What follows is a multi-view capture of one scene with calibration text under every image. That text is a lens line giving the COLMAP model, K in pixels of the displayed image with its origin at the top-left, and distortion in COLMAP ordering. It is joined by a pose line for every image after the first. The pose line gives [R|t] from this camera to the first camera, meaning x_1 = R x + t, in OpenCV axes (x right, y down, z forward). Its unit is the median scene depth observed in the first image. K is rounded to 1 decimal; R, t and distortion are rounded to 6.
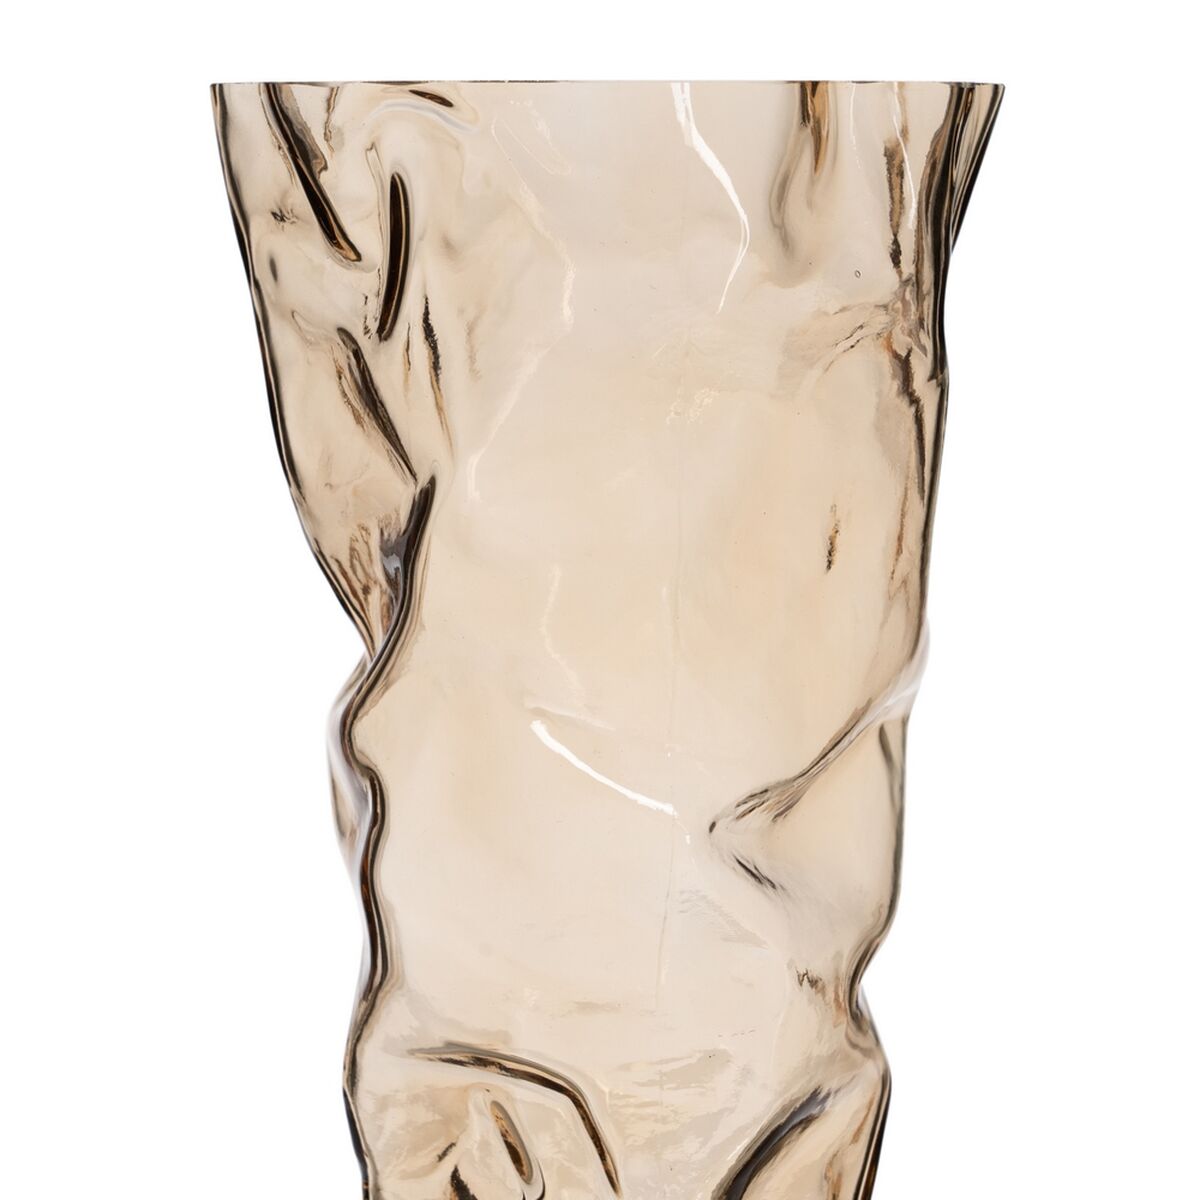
lens RADIAL K [[6668.7, 0, 600.0], [0, 6668.7, 600.0], [0, 0, 1]] dist [-0.313338, -15.729585]
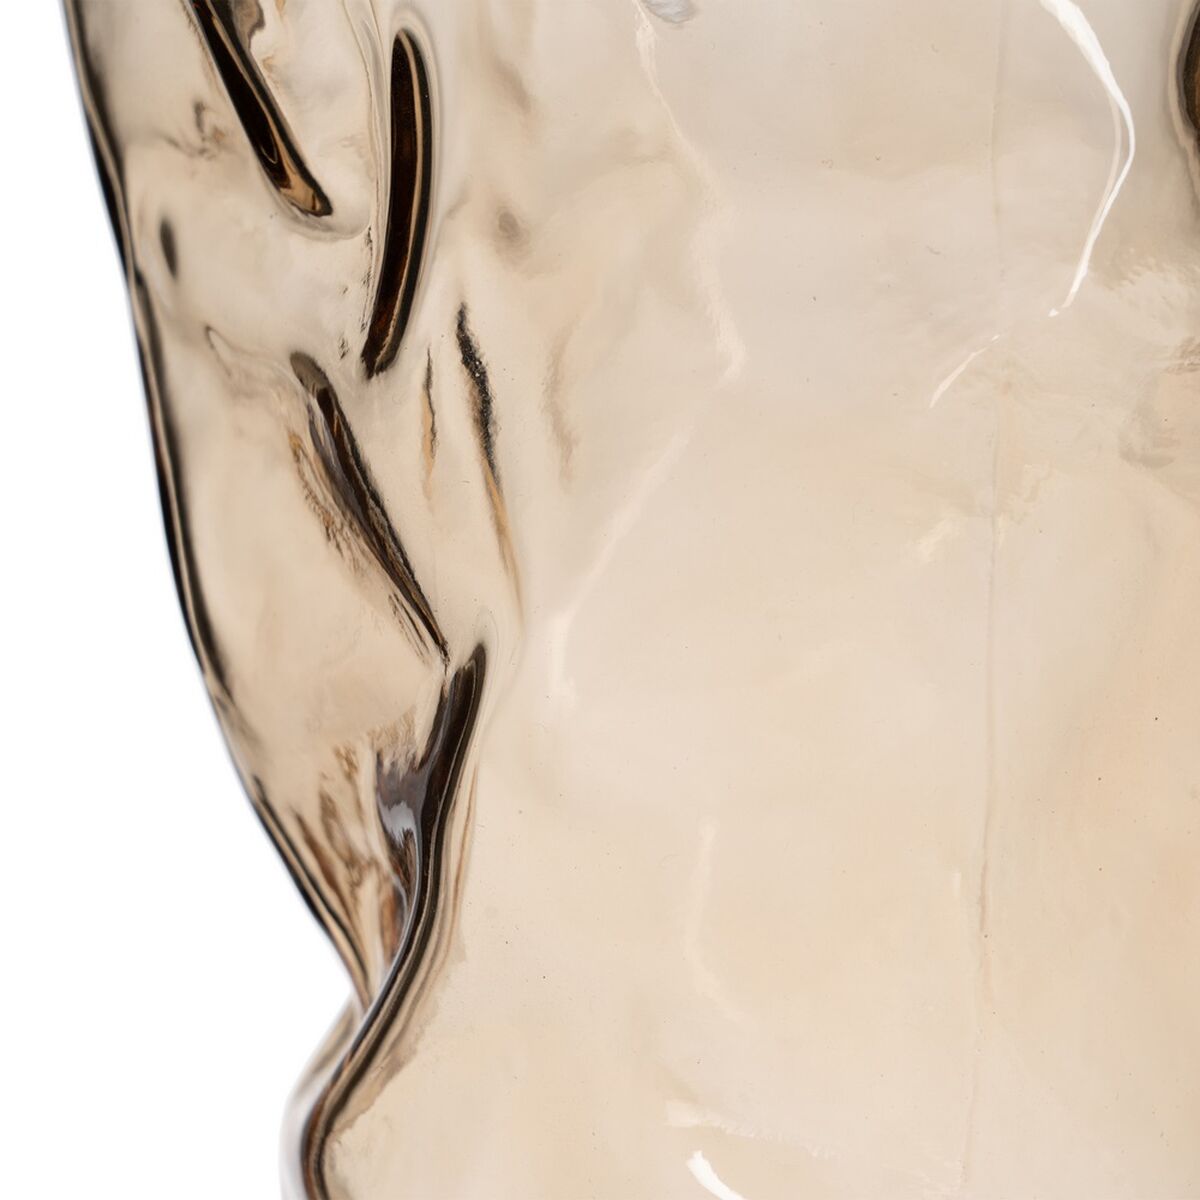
lens RADIAL K [[6668.7, 0, 600.0], [0, 6668.7, 600.0], [0, 0, 1]] dist [-0.313338, -15.729585]
pose [[0.999939, -0.004897, -0.009874, -0.011180], [0.004552, 0.999388, -0.034691, -0.004823], [0.010038, 0.034644, 0.999349, 0.498344]]
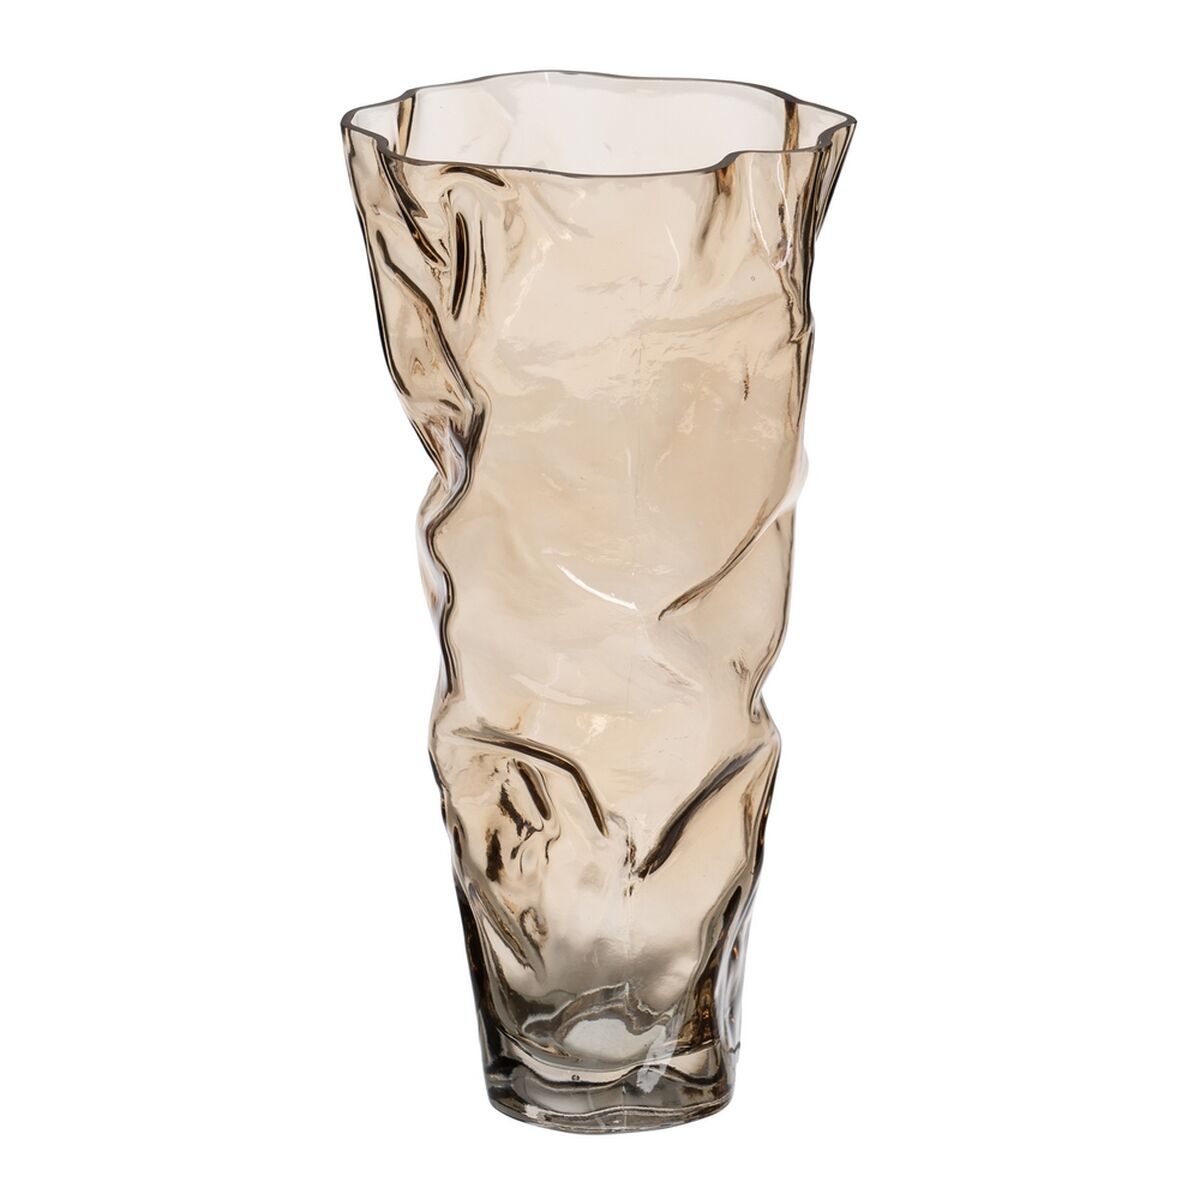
lens RADIAL K [[6668.7, 0, 600.0], [0, 6668.7, 600.0], [0, 0, 1]] dist [-0.313338, -15.729585]
pose [[0.999930, 0.002740, -0.011518, 0.020283], [-0.000787, 0.986088, 0.166220, -0.230355], [0.011813, -0.166200, 0.986021, -0.553871]]
